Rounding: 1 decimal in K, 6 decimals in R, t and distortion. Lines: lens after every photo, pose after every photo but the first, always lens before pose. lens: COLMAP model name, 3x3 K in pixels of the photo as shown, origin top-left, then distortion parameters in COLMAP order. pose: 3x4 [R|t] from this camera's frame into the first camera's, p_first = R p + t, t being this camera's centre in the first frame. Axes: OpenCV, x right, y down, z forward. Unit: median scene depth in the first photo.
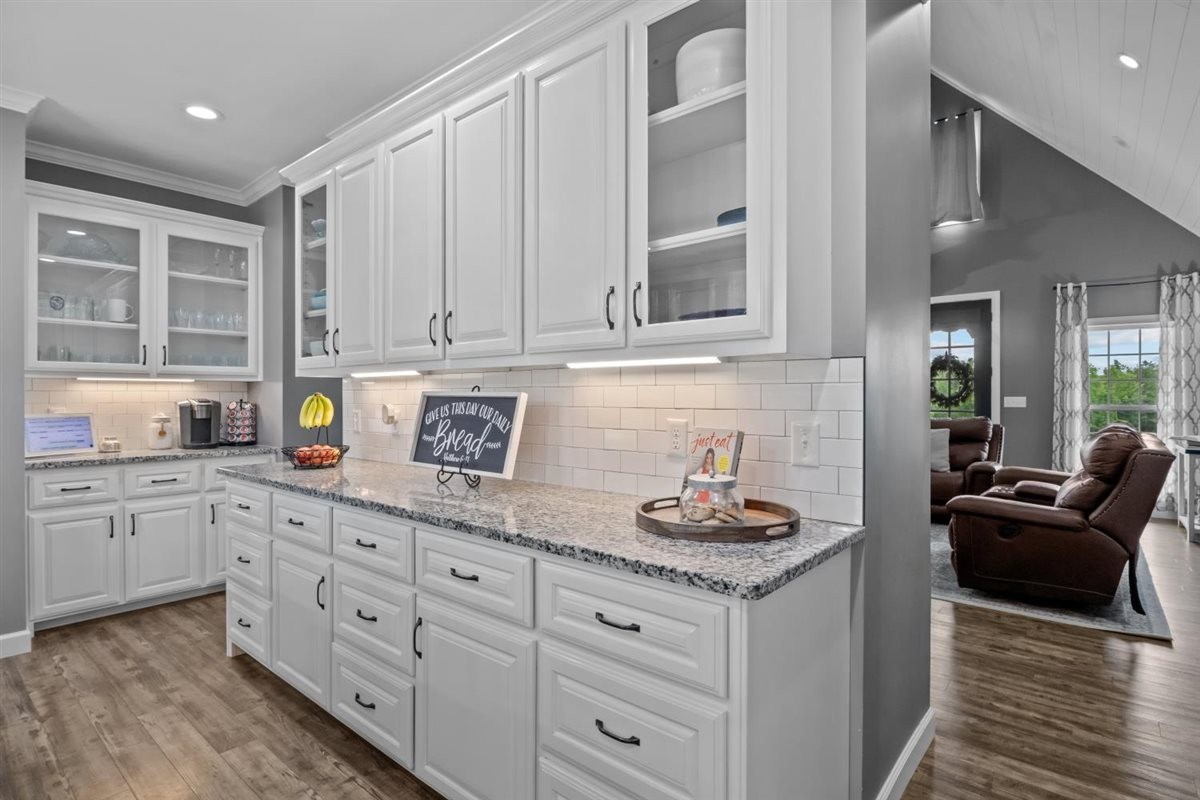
lens RADIAL K [[598.7, 0, 600.0], [0, 598.7, 400.0], [0, 0, 1]] dist [0.016906, -0.014761]
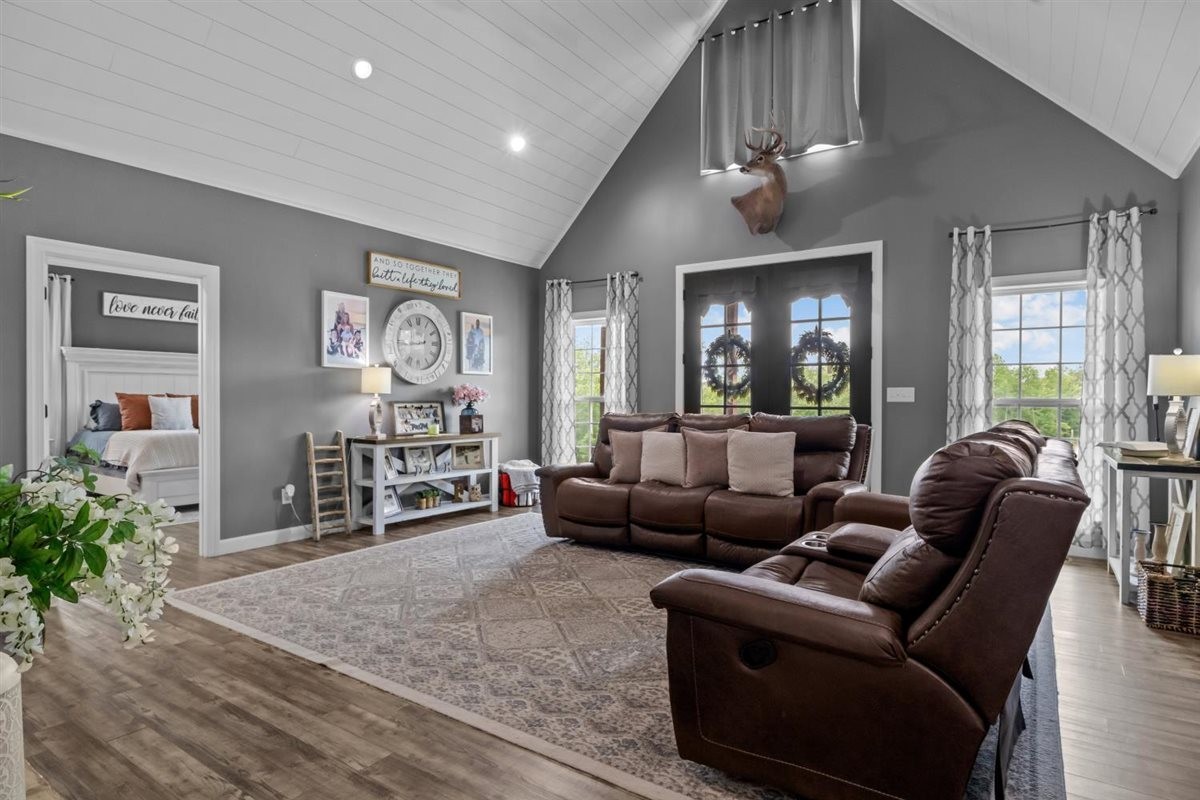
lens RADIAL K [[649.6, 0, 591.3], [0, 649.6, 407.5], [0, 0, 1]] dist [-0.004104, 0.000104]
pose [[0.996267, 0.001756, 0.086311, 0.457698], [-0.002629, 0.999946, 0.010008, 0.021547], [-0.086289, -0.010198, 0.996218, 0.462835]]
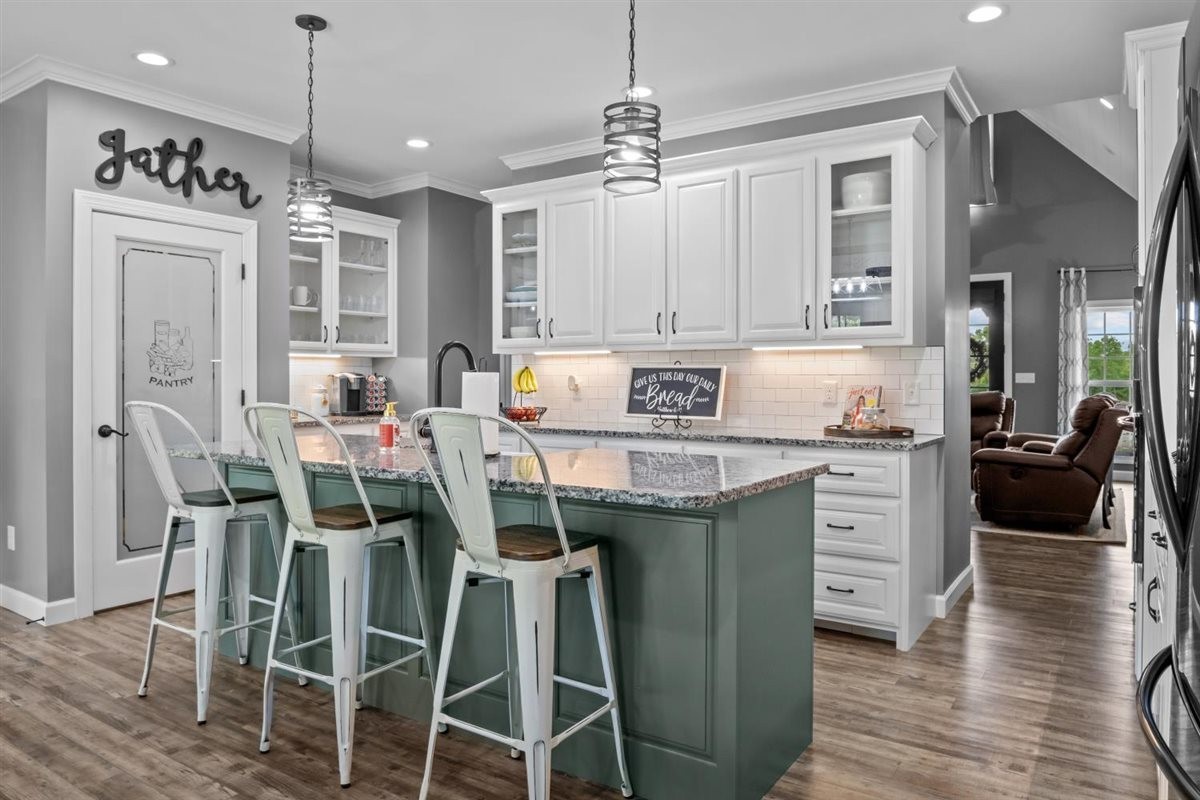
lens RADIAL K [[795.9, 0, 602.7], [0, 795.9, 377.9], [0, 0, 1]] dist [-0.006933, -0.003335]
pose [[0.993882, -0.000321, 0.110451, -0.365349], [0.000823, 0.999990, -0.004502, 0.016029], [-0.110449, 0.004566, 0.993871, -0.551839]]
